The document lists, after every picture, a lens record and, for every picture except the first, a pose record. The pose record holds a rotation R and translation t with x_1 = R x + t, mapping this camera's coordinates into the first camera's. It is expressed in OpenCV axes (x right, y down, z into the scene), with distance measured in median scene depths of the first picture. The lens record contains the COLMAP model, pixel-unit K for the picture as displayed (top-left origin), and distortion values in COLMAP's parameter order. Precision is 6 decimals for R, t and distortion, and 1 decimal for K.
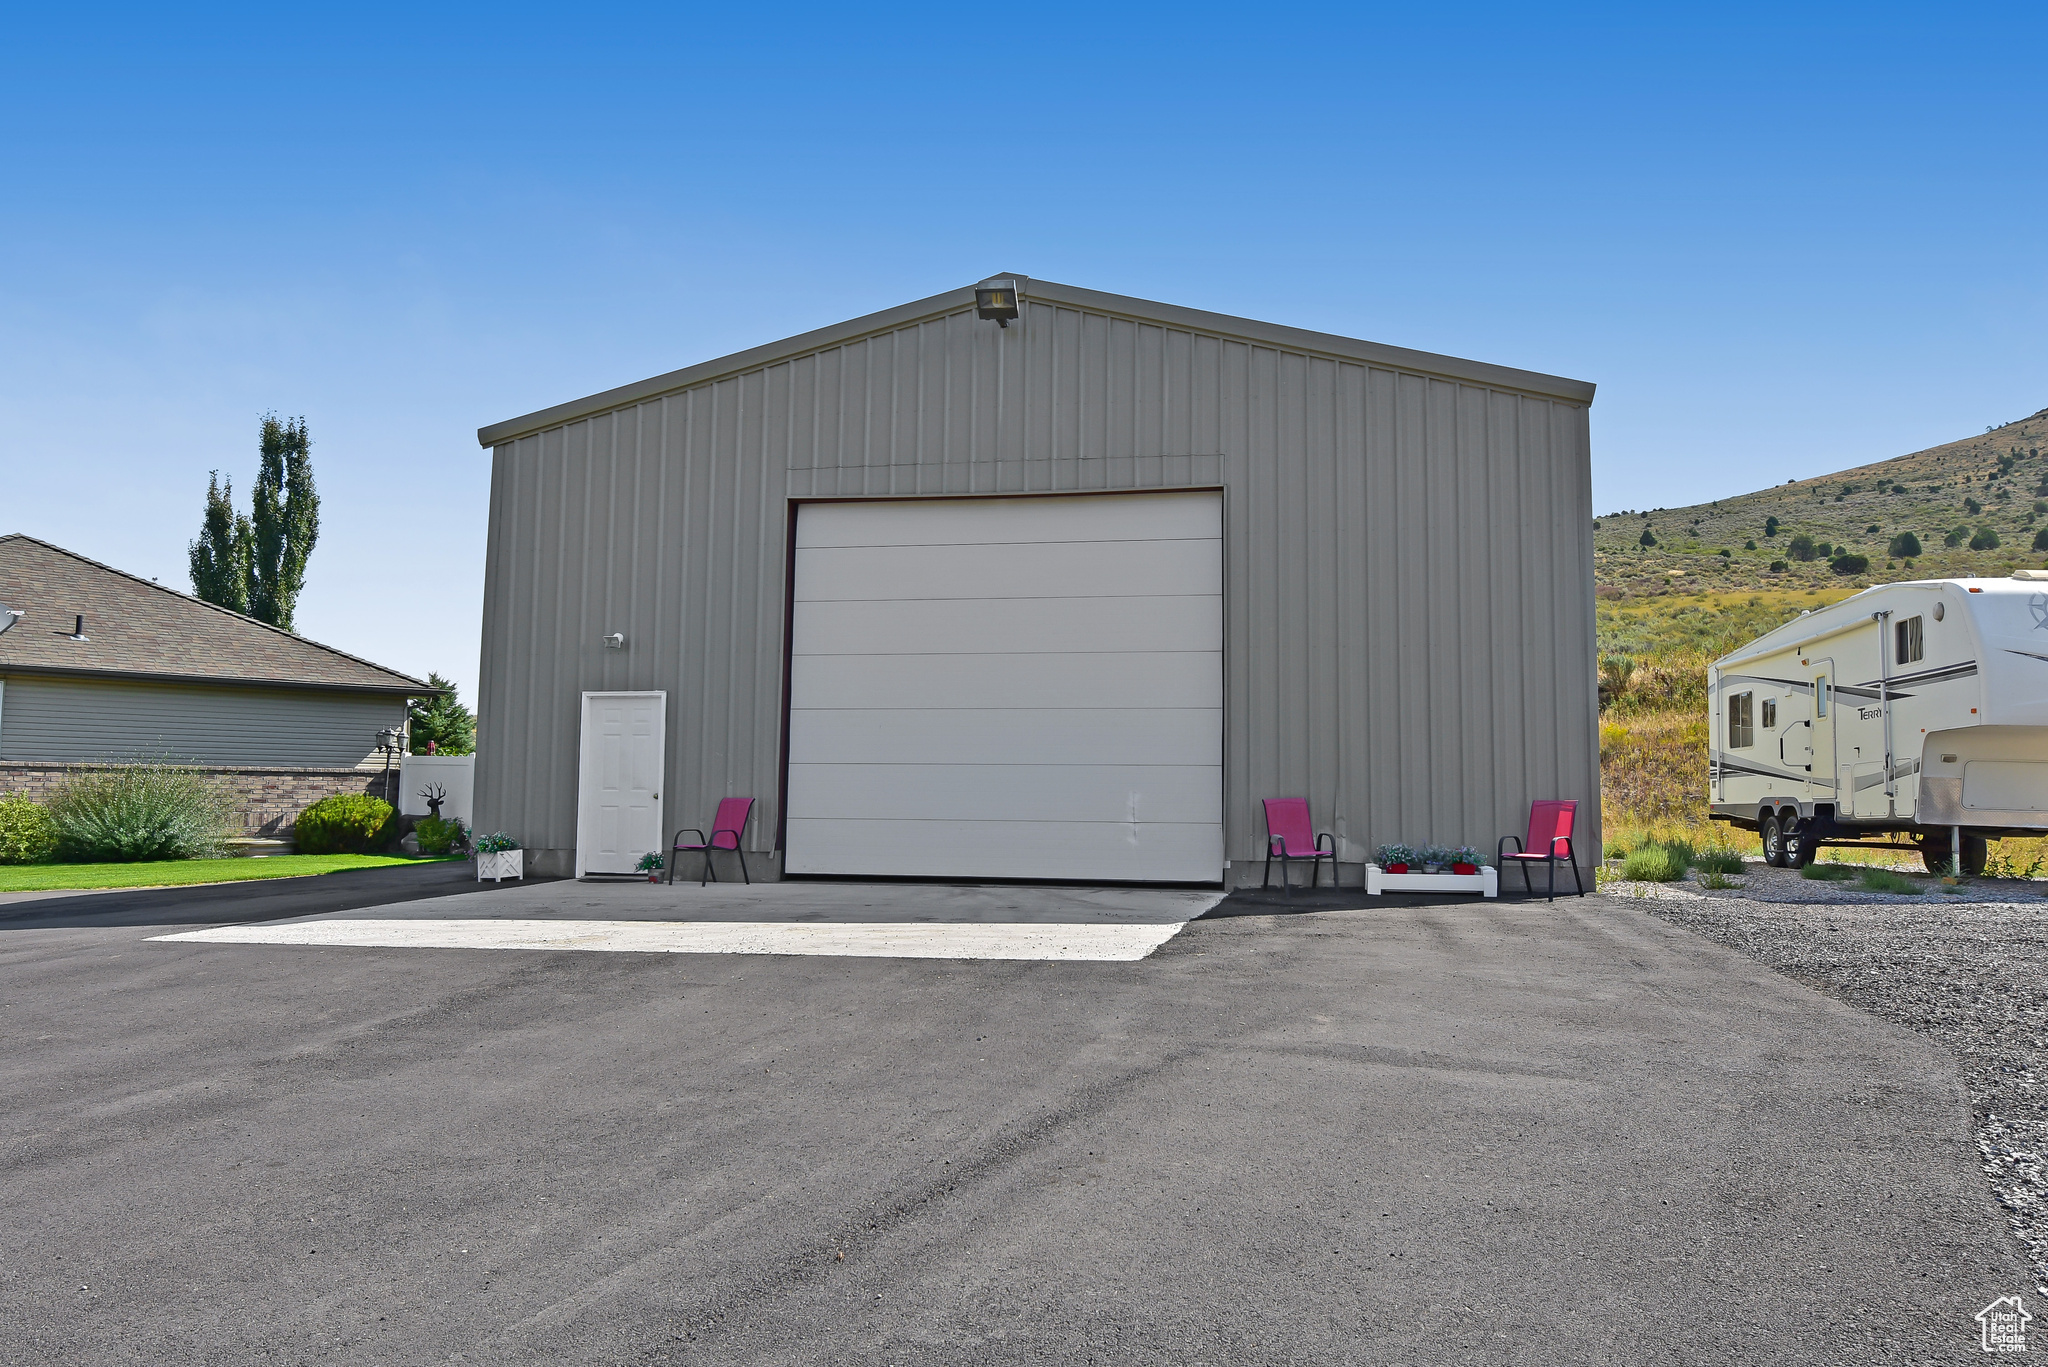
lens RADIAL K [[1430.7, 0, 1033.0], [0, 1430.7, 678.4], [0, 0, 1]] dist [0.001269, -0.007485]
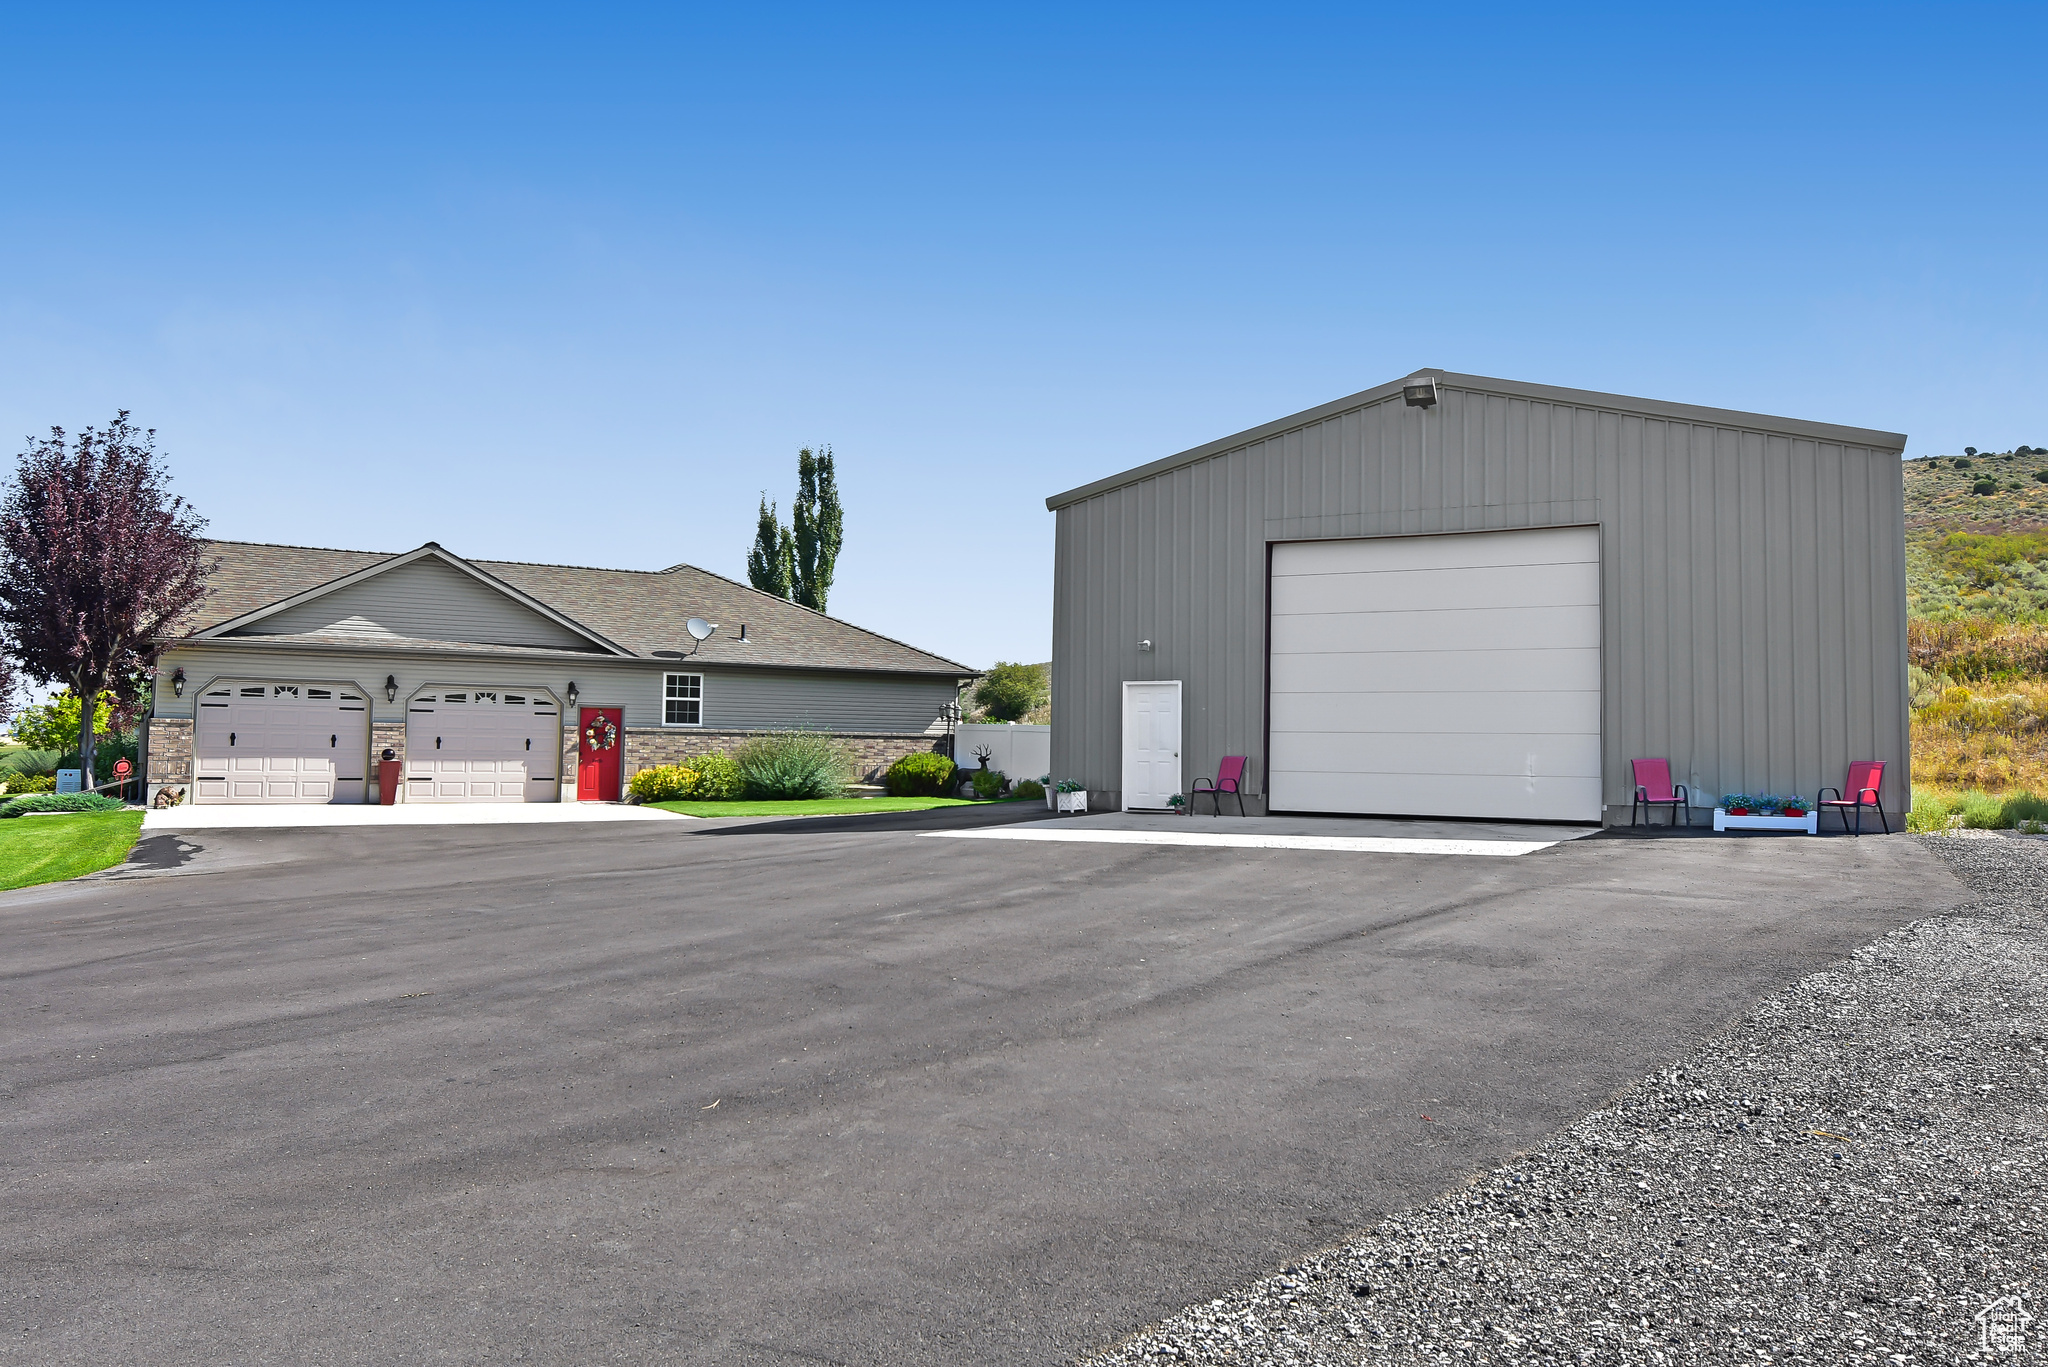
lens RADIAL K [[1430.7, 0, 1021.8], [0, 1430.7, 667.1], [0, 0, 1]] dist [0.001269, -0.007485]
pose [[0.955547, -0.013056, -0.294549, 0.010169], [0.018675, 0.999693, 0.016271, -0.031305], [0.294246, -0.021048, 0.955498, -0.408128]]
